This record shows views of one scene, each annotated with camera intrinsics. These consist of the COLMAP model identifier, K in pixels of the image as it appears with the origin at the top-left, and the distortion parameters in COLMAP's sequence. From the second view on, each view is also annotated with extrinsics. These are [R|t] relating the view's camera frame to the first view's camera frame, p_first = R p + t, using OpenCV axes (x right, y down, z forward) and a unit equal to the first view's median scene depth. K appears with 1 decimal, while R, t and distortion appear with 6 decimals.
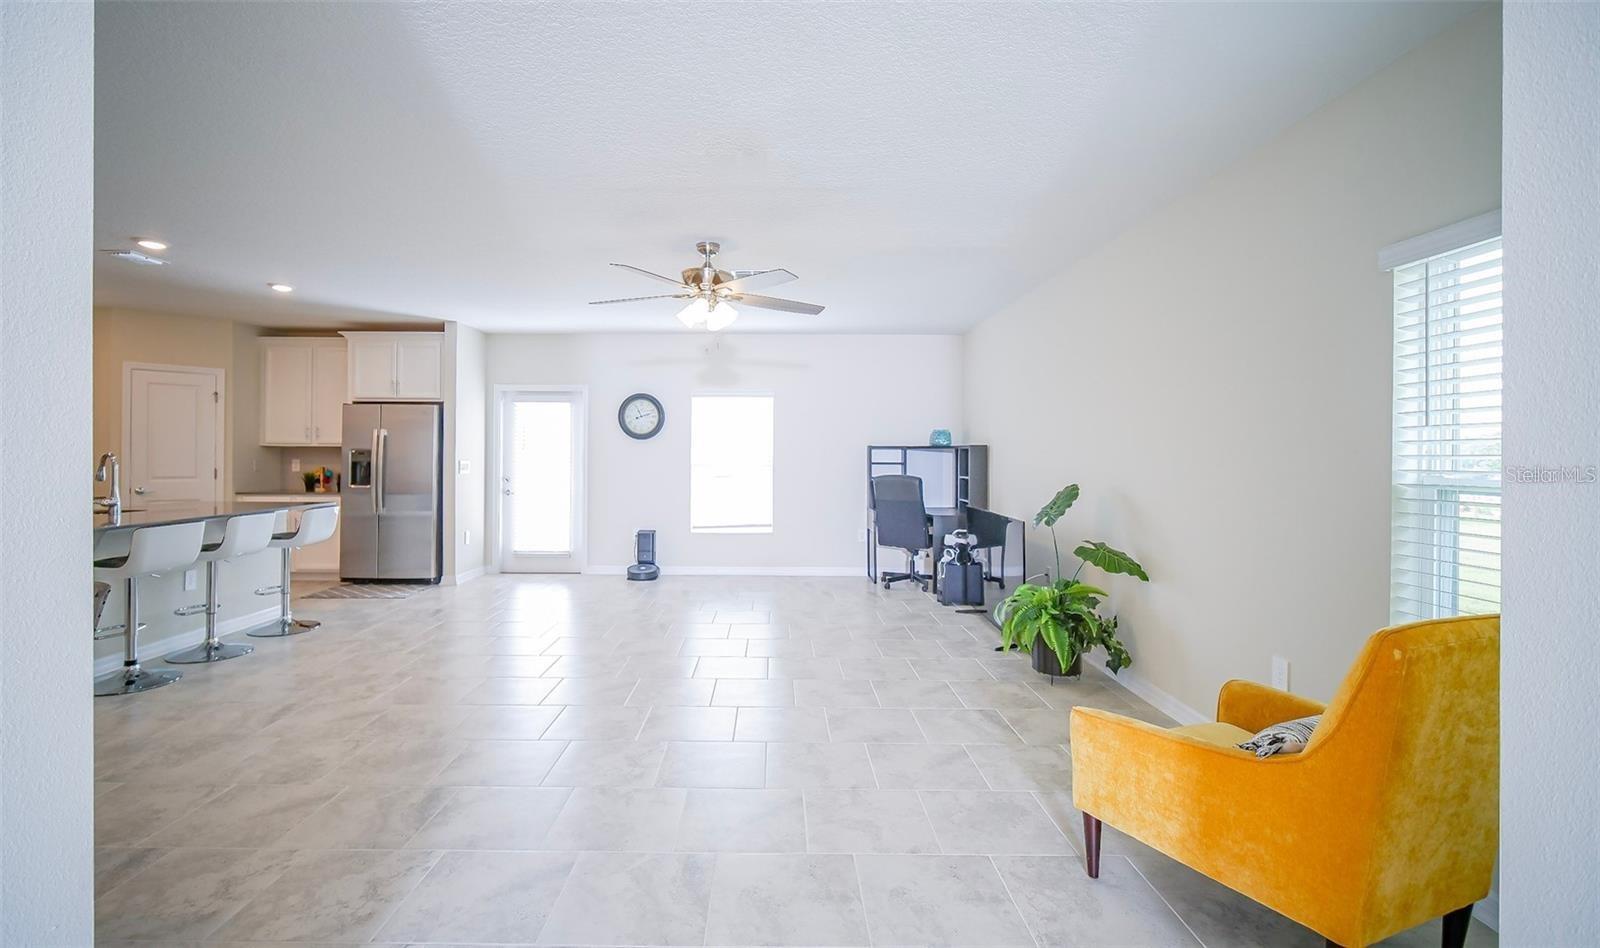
lens RADIAL K [[689.1, 0, 768.0], [0, 689.1, 456.8], [0, 0, 1]] dist [-0.002383, -0.000413]
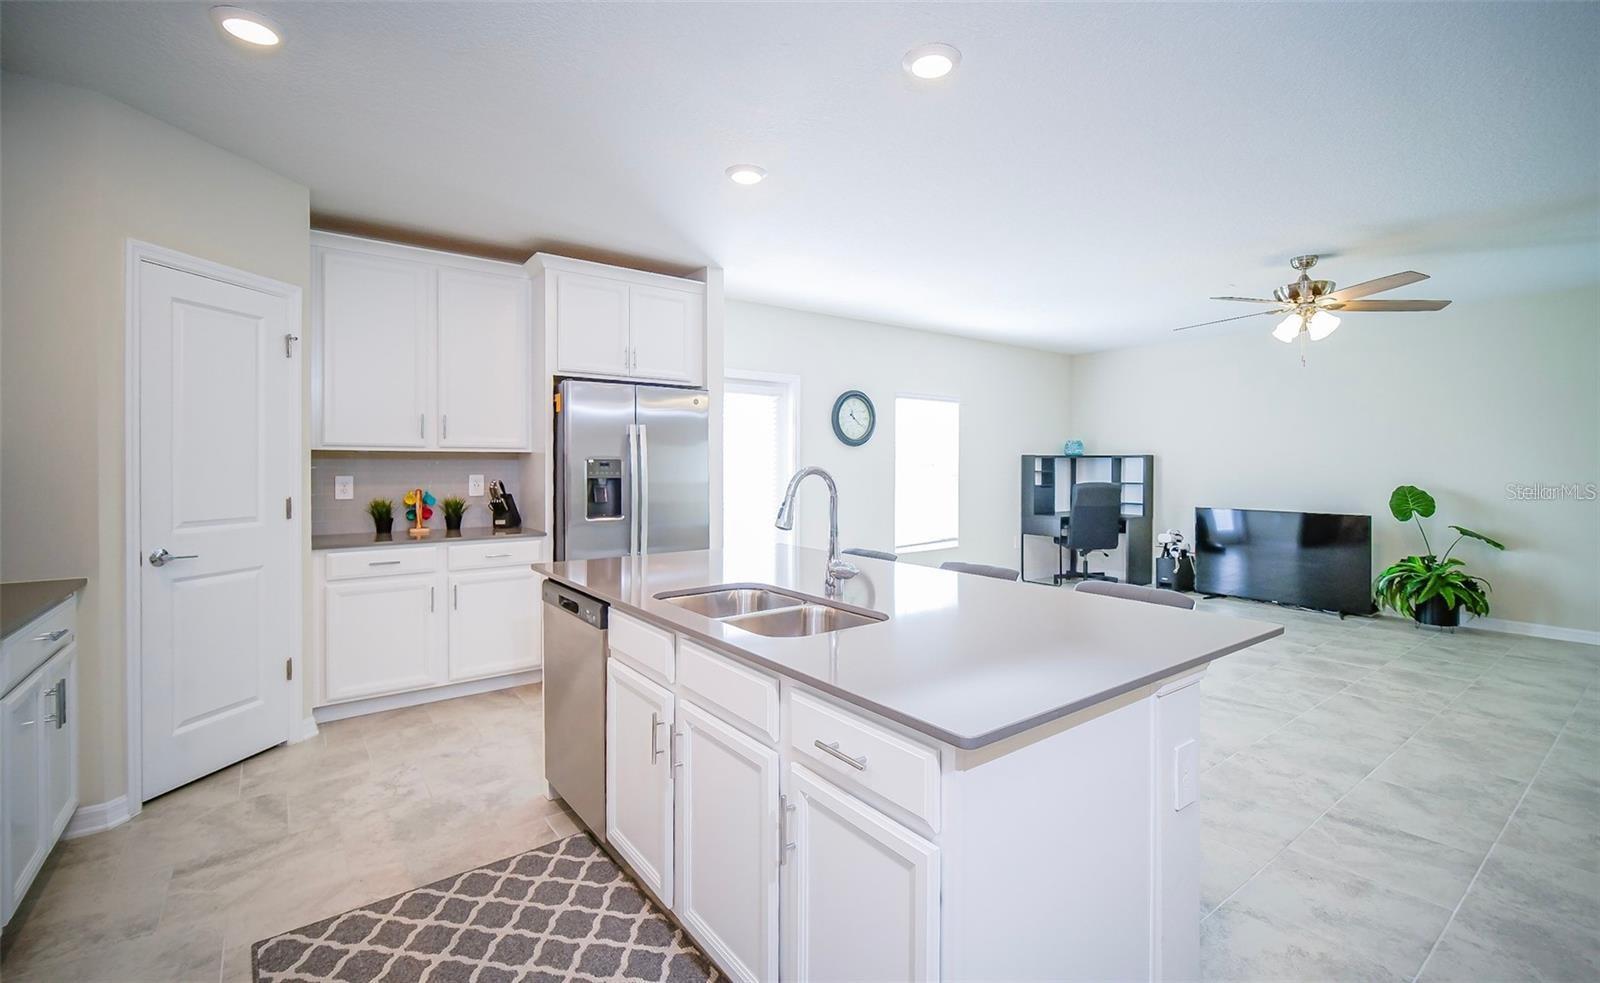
lens RADIAL K [[709.8, 0, 838.2], [0, 709.8, 469.6], [0, 0, 1]] dist [0.001699, -0.000025]
pose [[0.778989, -0.008124, 0.626984, -0.770214], [0.003278, 0.999955, 0.008884, -0.004711], [-0.627029, -0.004866, 0.778981, 0.367377]]
